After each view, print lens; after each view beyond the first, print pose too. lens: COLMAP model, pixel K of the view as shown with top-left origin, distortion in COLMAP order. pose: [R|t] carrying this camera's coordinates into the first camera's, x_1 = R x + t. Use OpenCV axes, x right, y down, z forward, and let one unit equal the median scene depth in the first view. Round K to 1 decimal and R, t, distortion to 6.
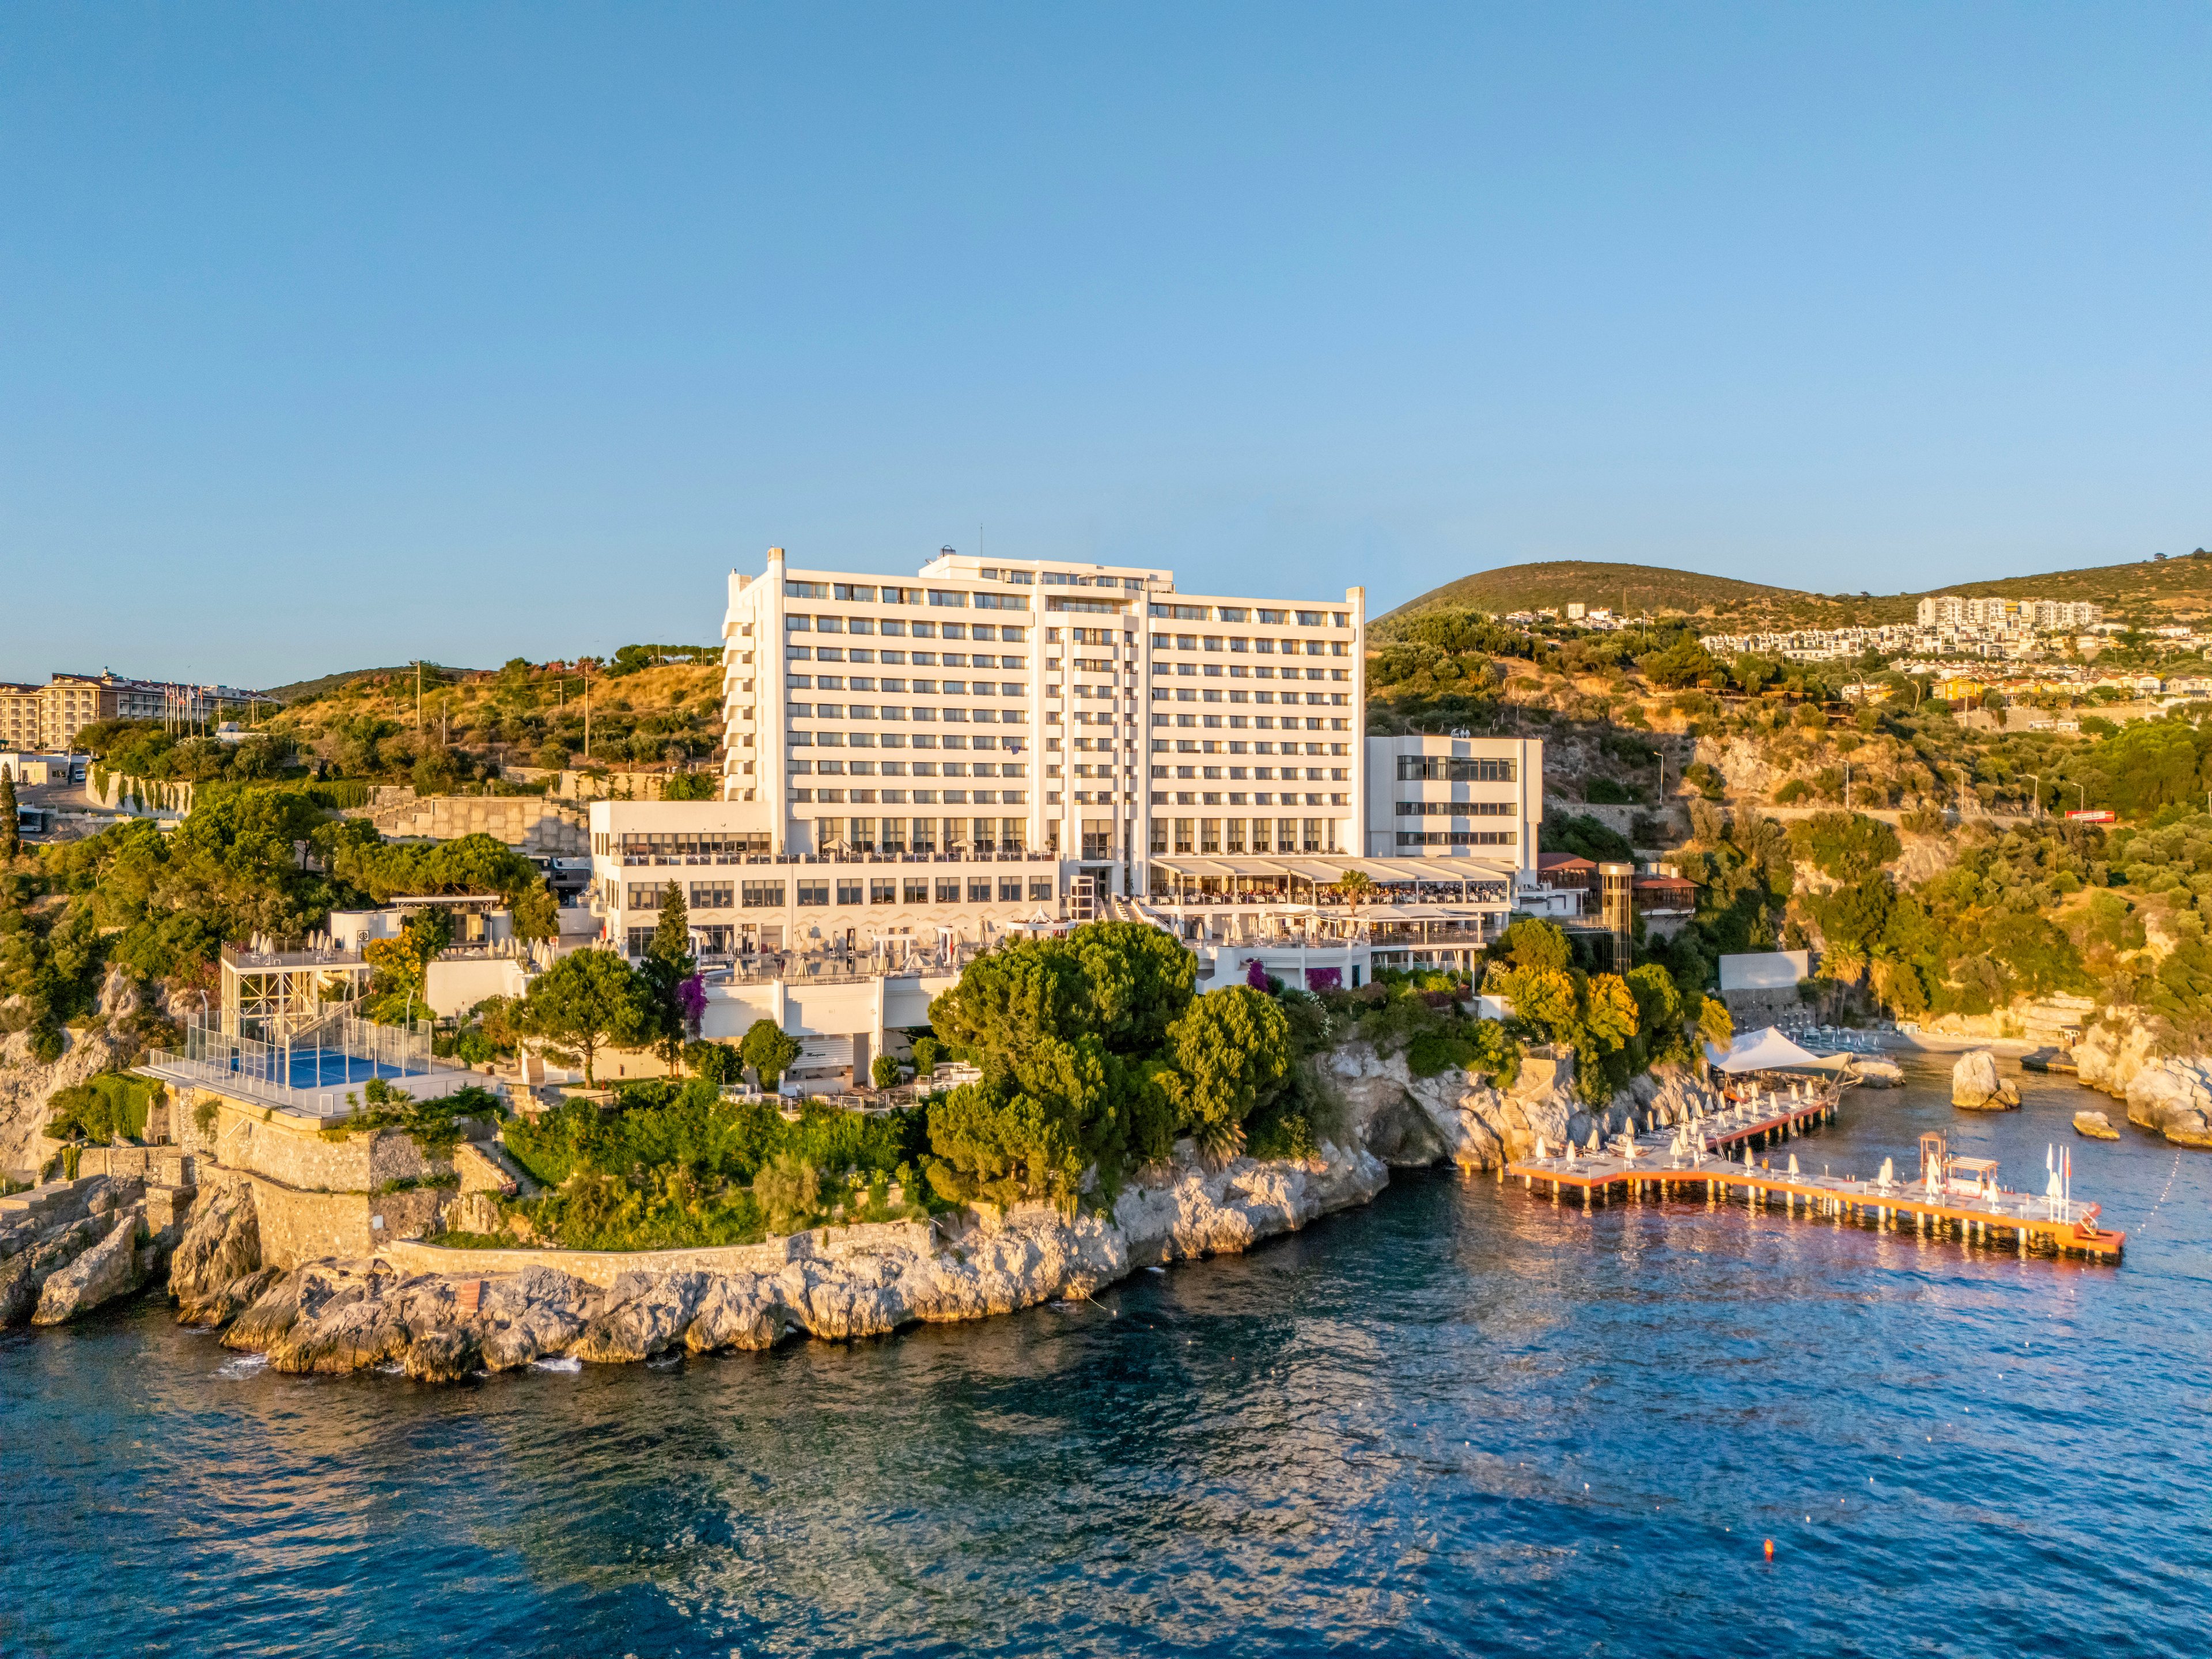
lens RADIAL K [[1523.1, 0, 1106.0], [0, 1523.1, 829.5], [0, 0, 1]] dist [-0.021271, 0.001335]
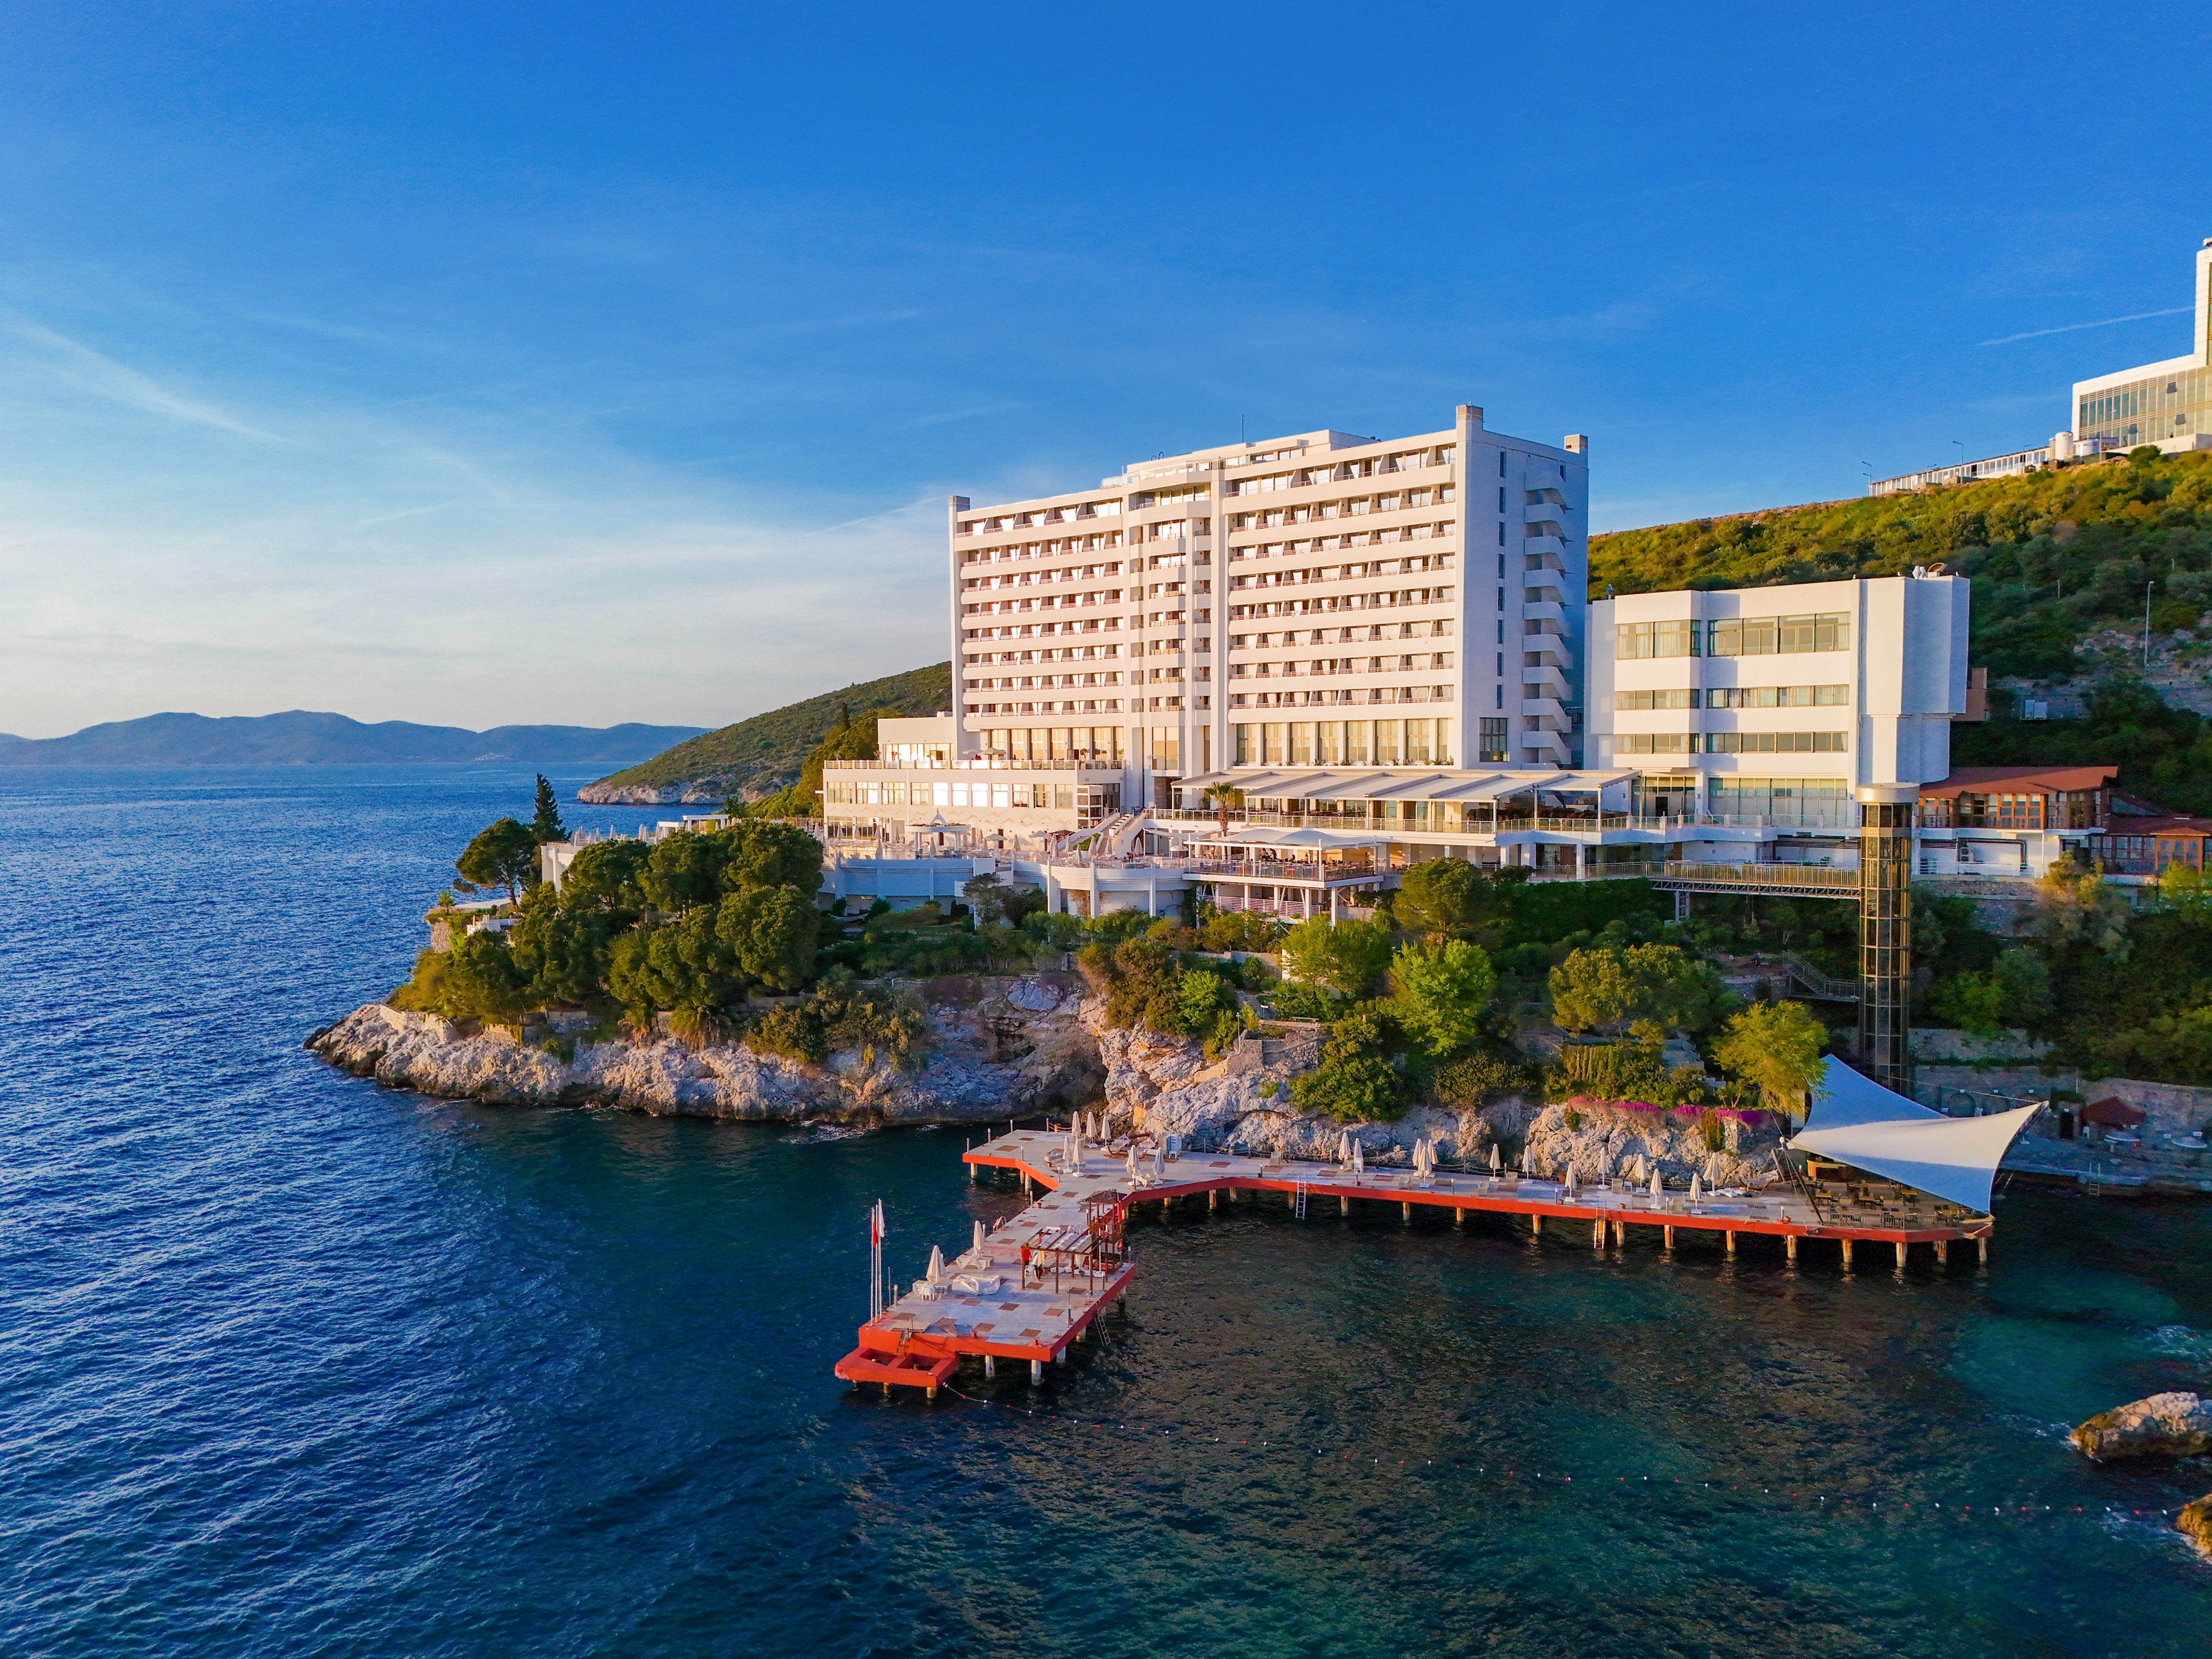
lens RADIAL K [[1607.2, 0, 1106.0], [0, 1607.2, 829.5], [0, 0, 1]] dist [0.000588, 0.001299]
pose [[0.466446, 0.037948, -0.883735, 0.799498], [0.009569, 0.998804, 0.047940, 0.008470], [0.884498, -0.030818, 0.465526, 0.477788]]
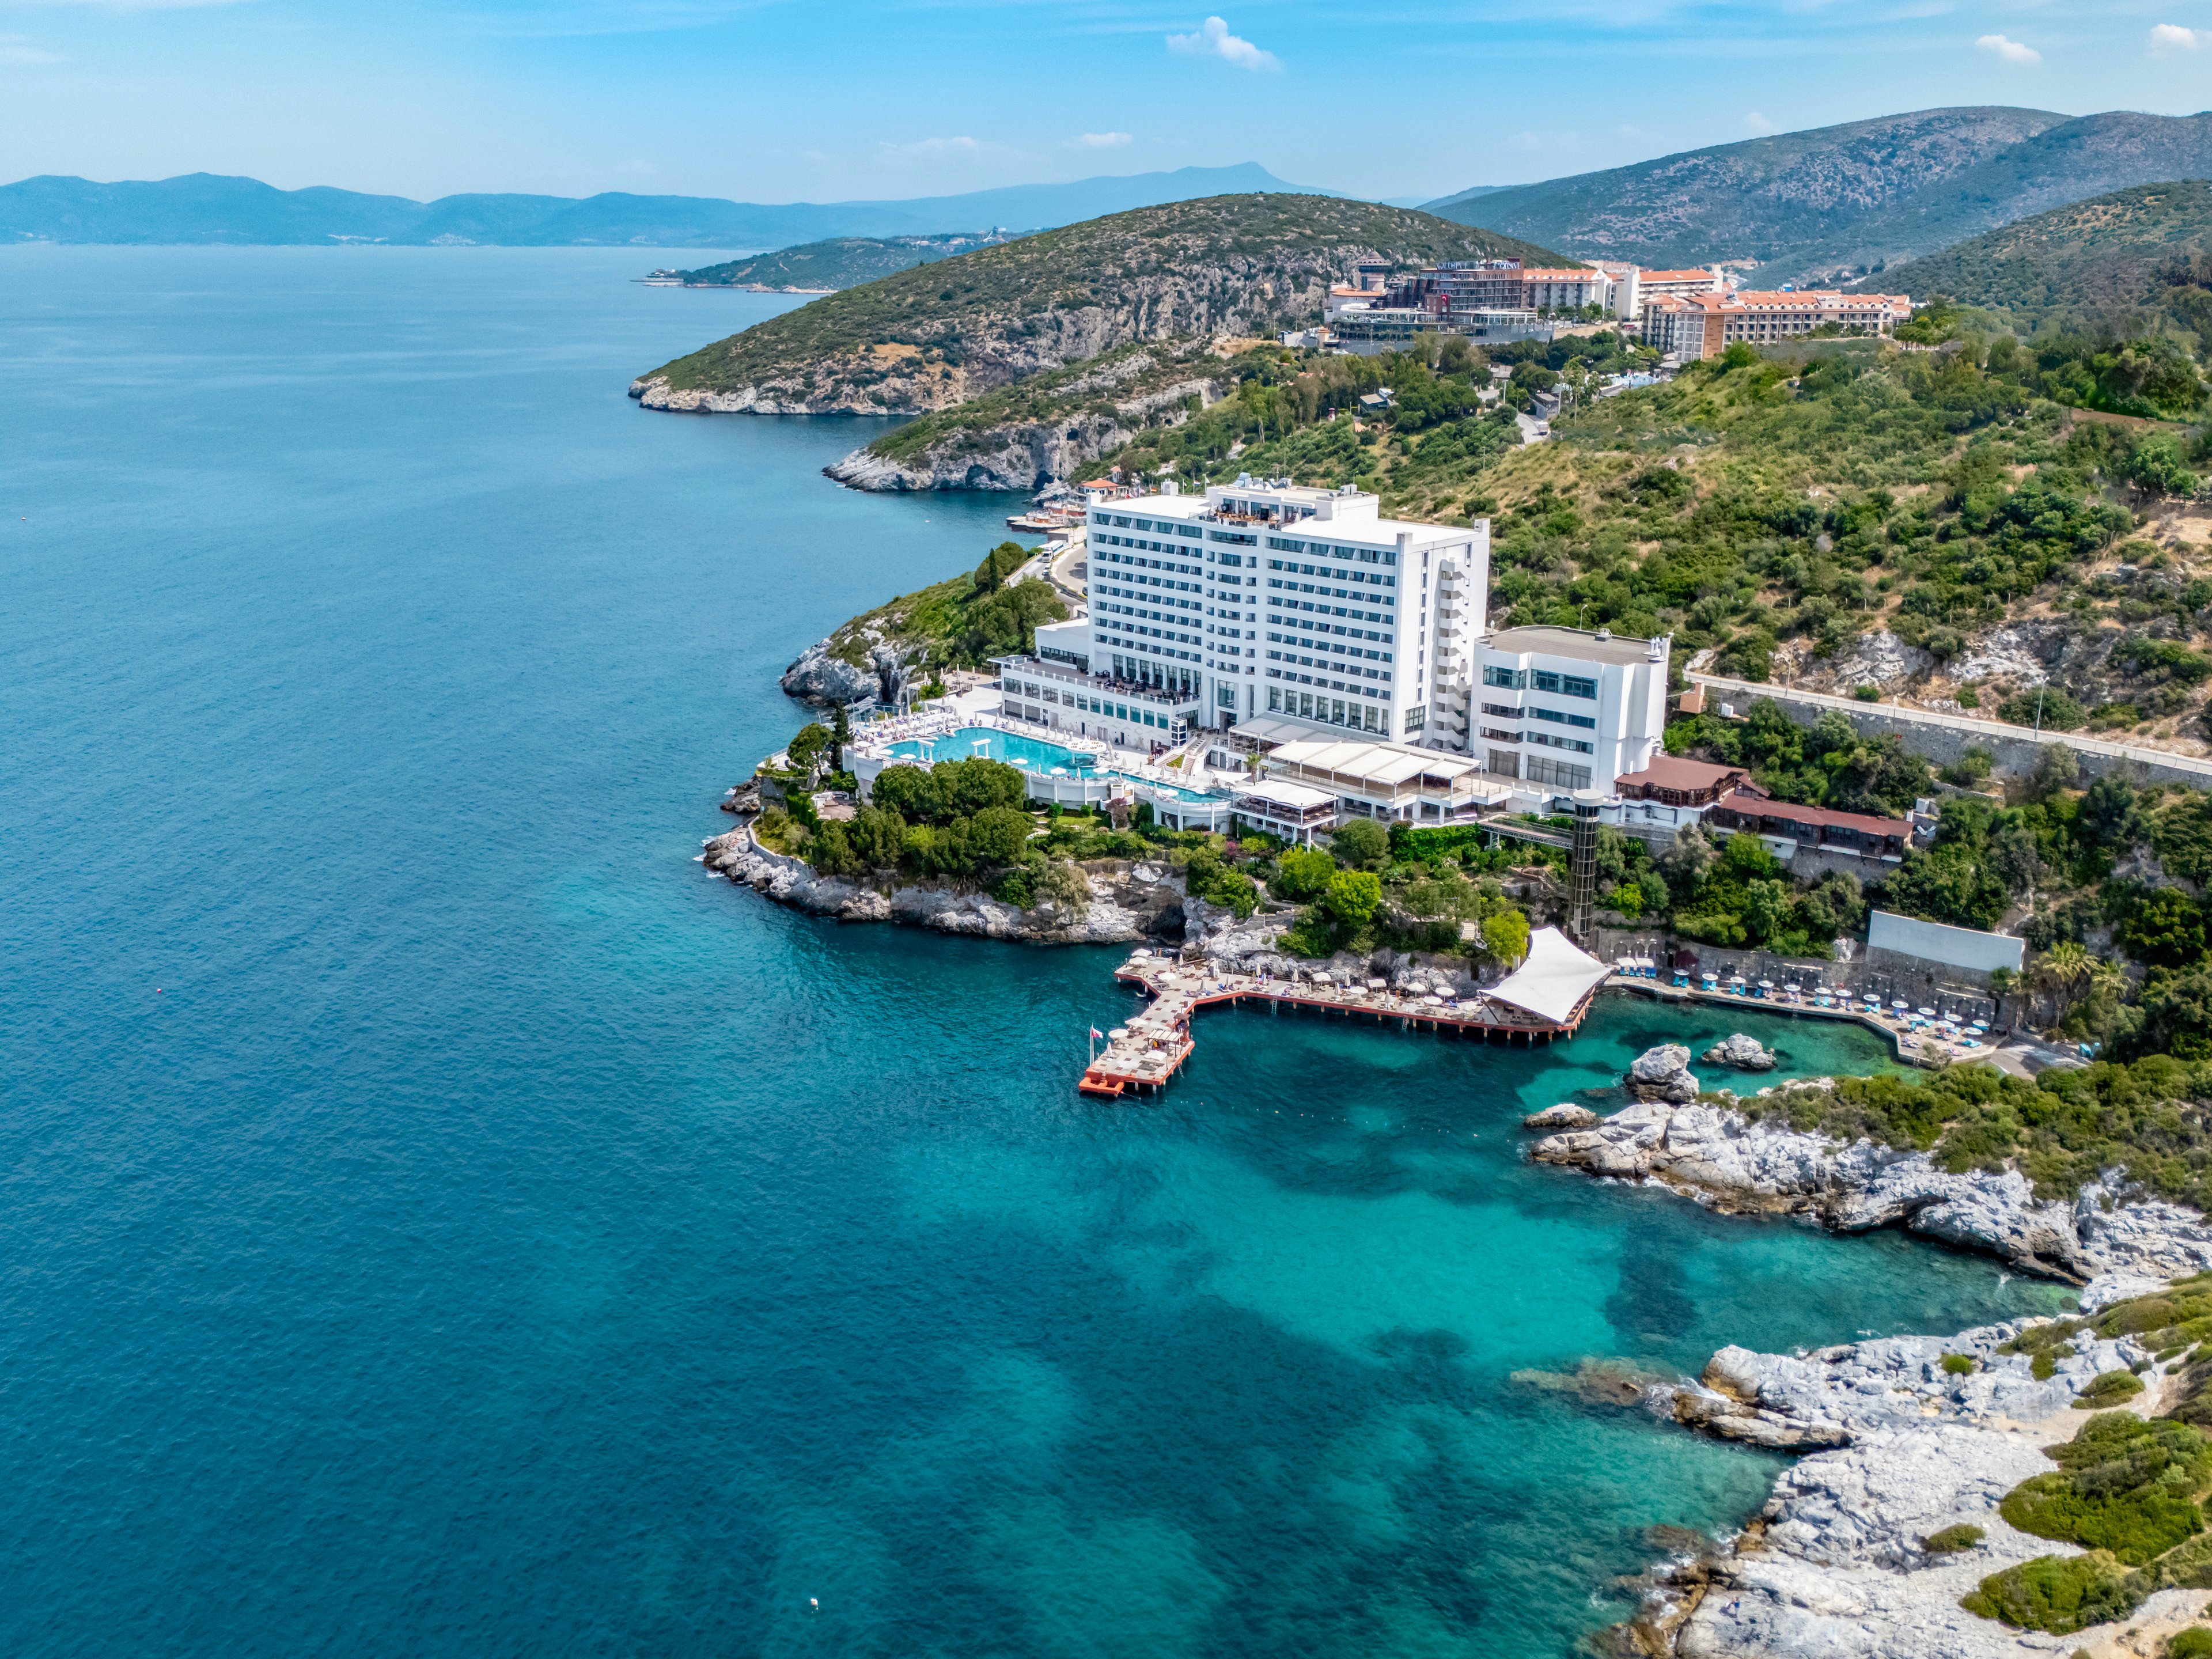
lens RADIAL K [[1874.2, 0, 1106.0], [0, 1874.2, 829.5], [0, 0, 1]] dist [-0.000370, 0.004528]
pose [[0.423840, 0.261314, -0.867222, 1.529624], [0.011827, 0.955798, 0.293785, -0.405668], [0.905660, -0.134774, 0.402015, 0.102020]]
